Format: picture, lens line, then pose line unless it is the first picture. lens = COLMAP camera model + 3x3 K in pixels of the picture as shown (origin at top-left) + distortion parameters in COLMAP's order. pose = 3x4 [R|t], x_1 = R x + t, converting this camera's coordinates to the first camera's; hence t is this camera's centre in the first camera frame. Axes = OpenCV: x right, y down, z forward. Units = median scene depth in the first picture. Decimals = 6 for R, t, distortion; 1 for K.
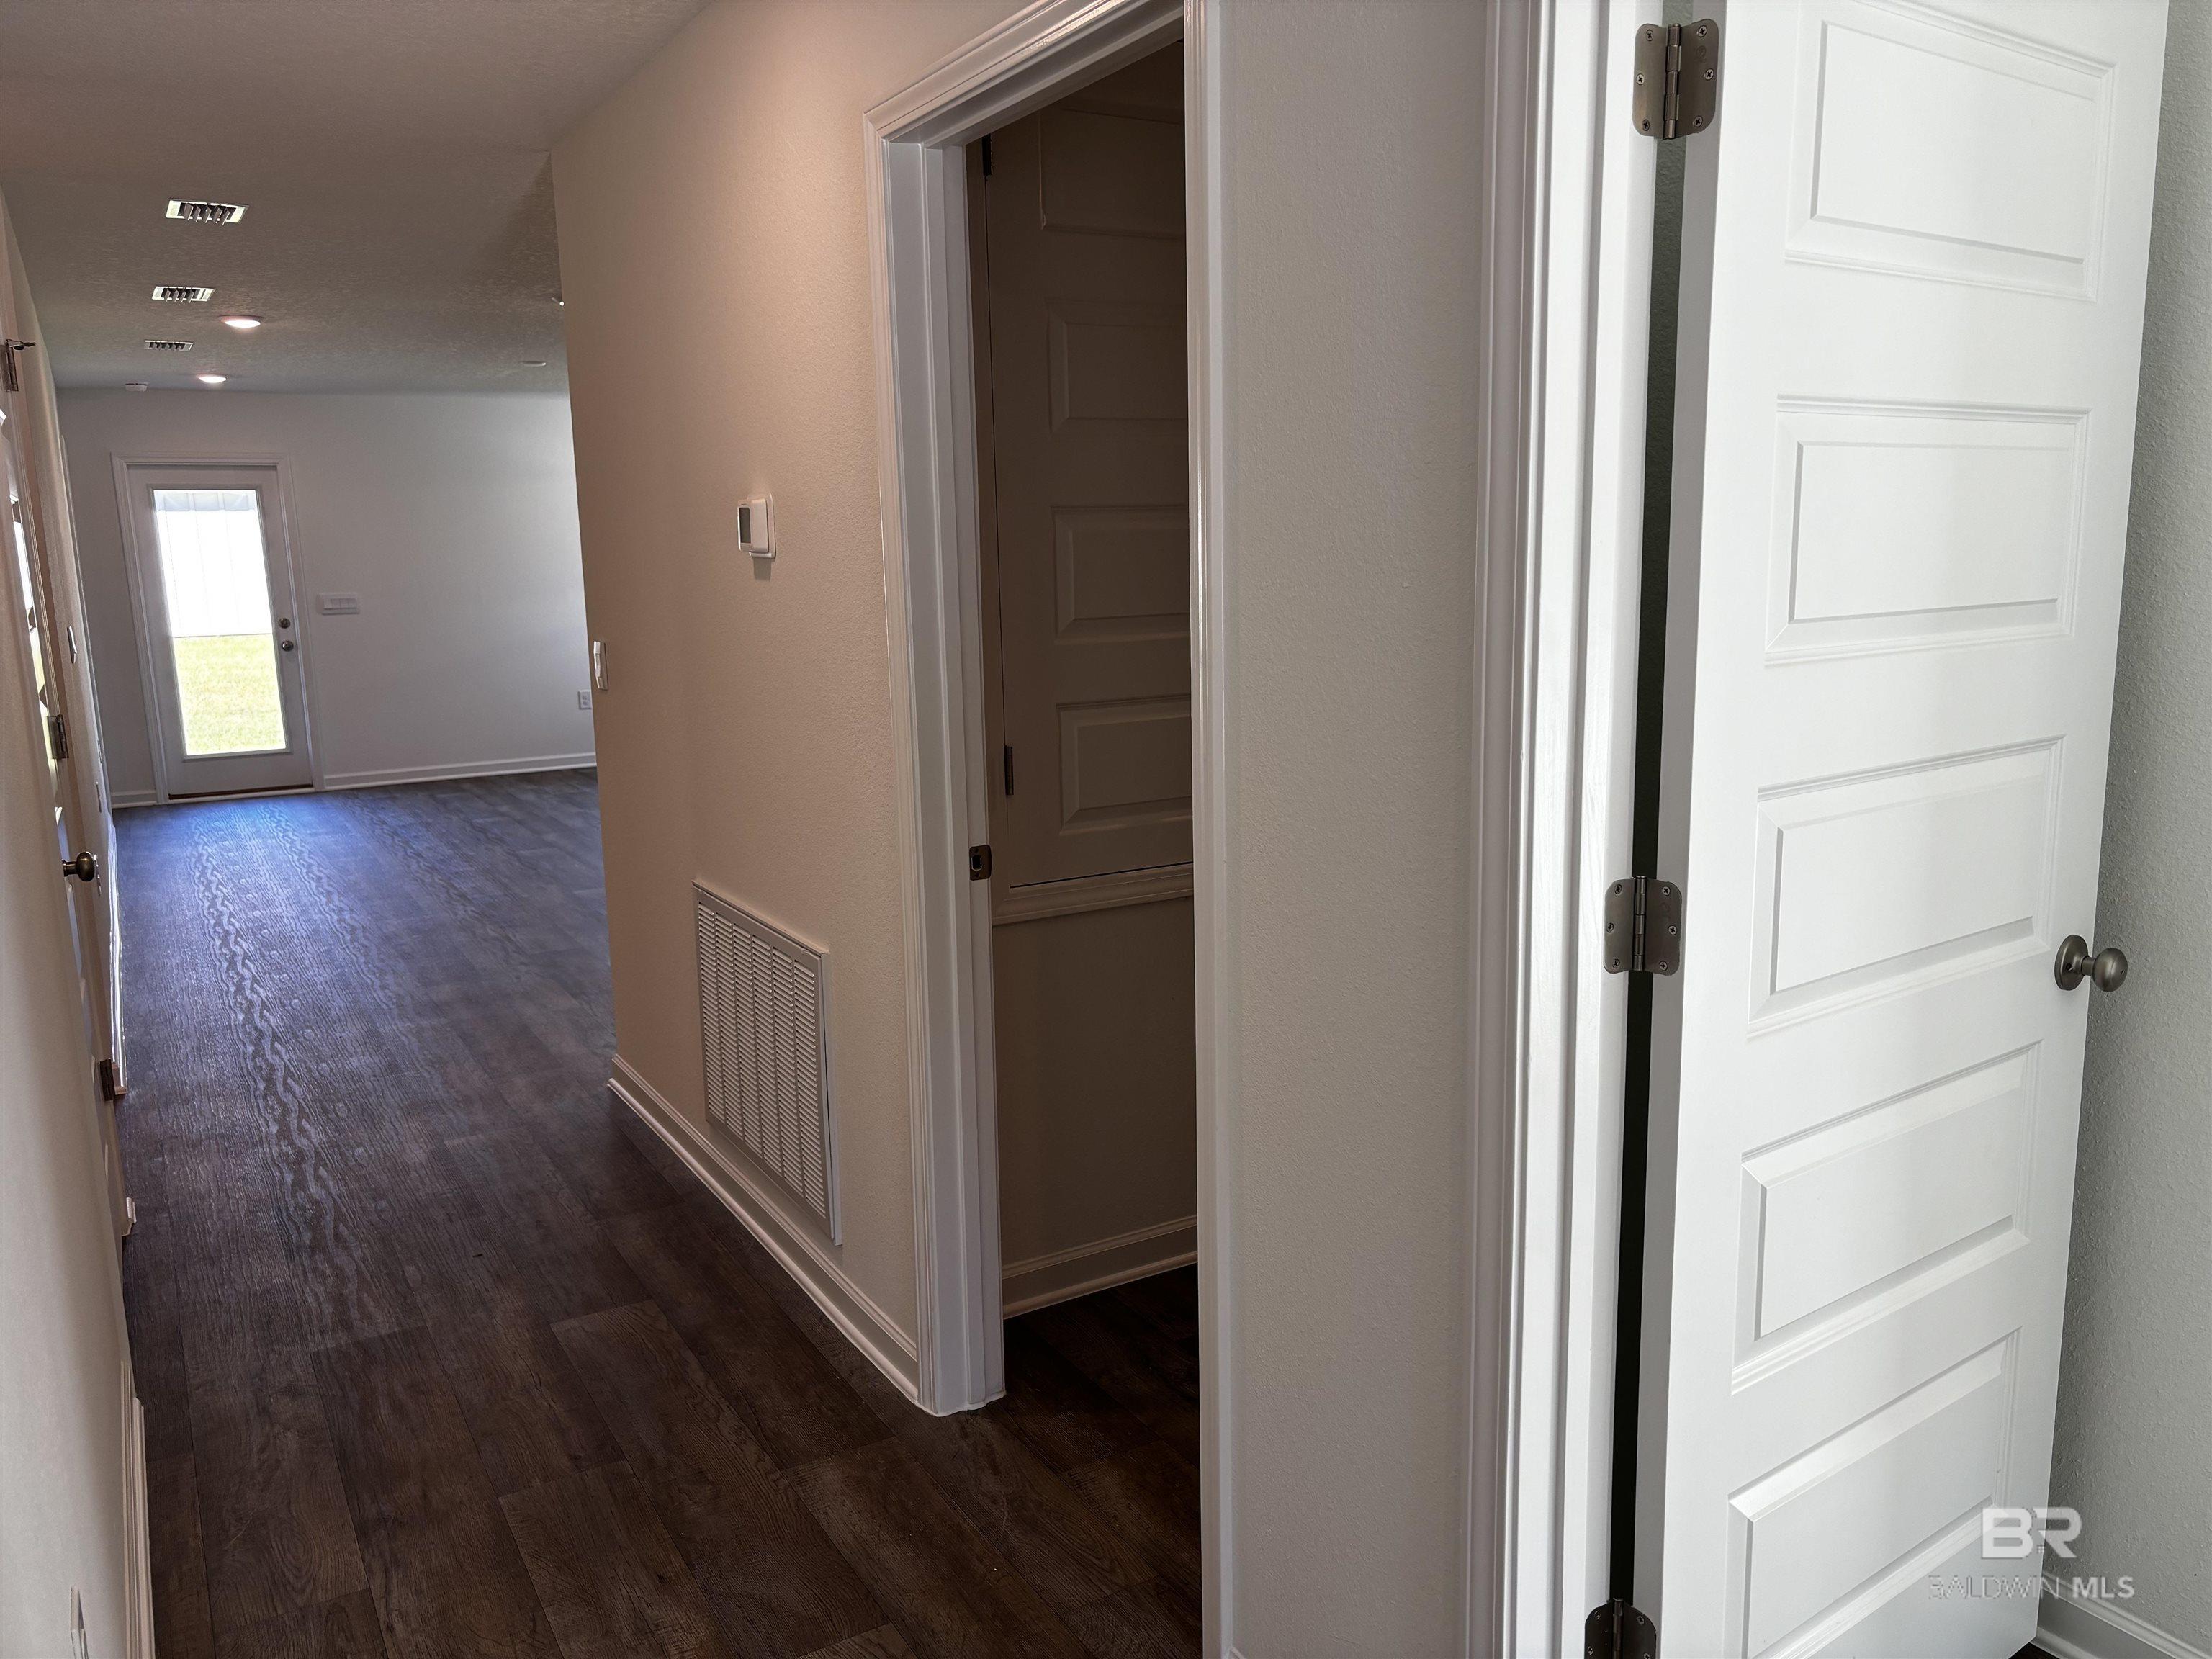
lens RADIAL K [[1653.6, 0, 1100.4], [0, 1653.6, 840.4], [0, 0, 1]] dist [0.075052, 0.002094]
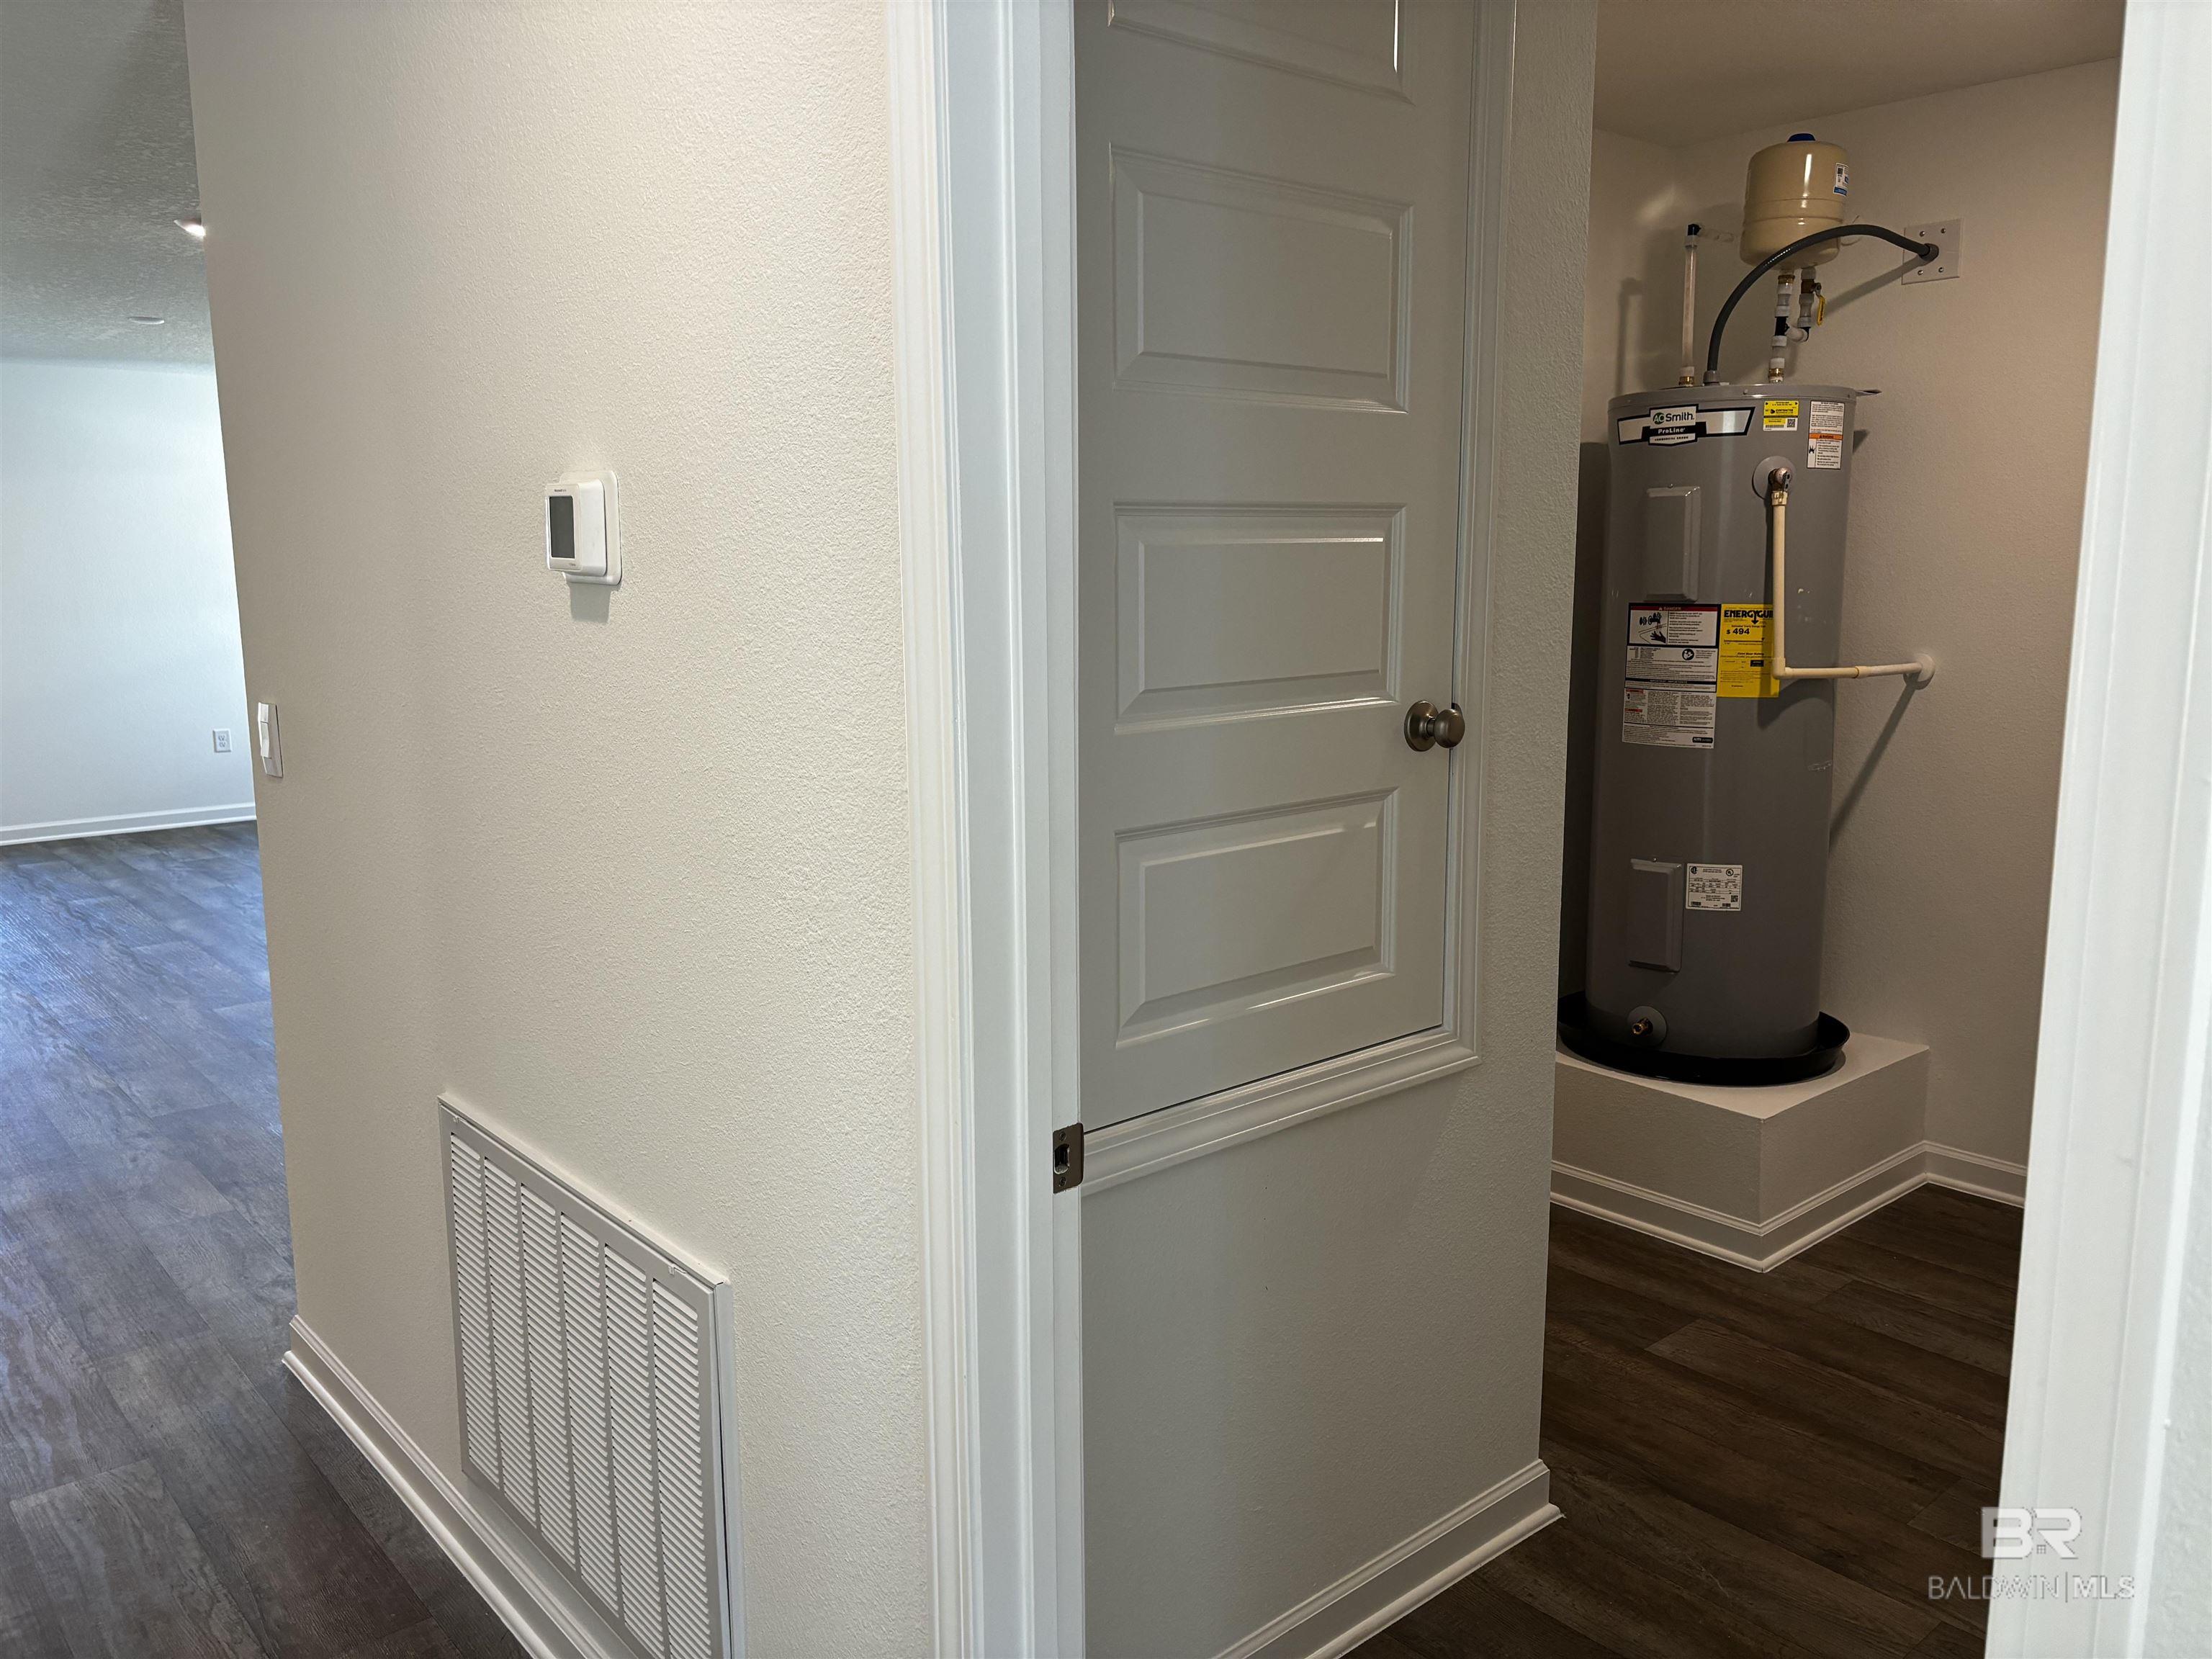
lens RADIAL K [[1661.4, 0, 1119.0], [0, 1661.4, 809.9], [0, 0, 1]] dist [0.013391, -0.003893]
pose [[0.980435, -0.018340, 0.195985, -0.090564], [0.022613, 0.999552, -0.019584, -0.050029], [-0.195538, 0.023633, 0.980411, 0.264371]]
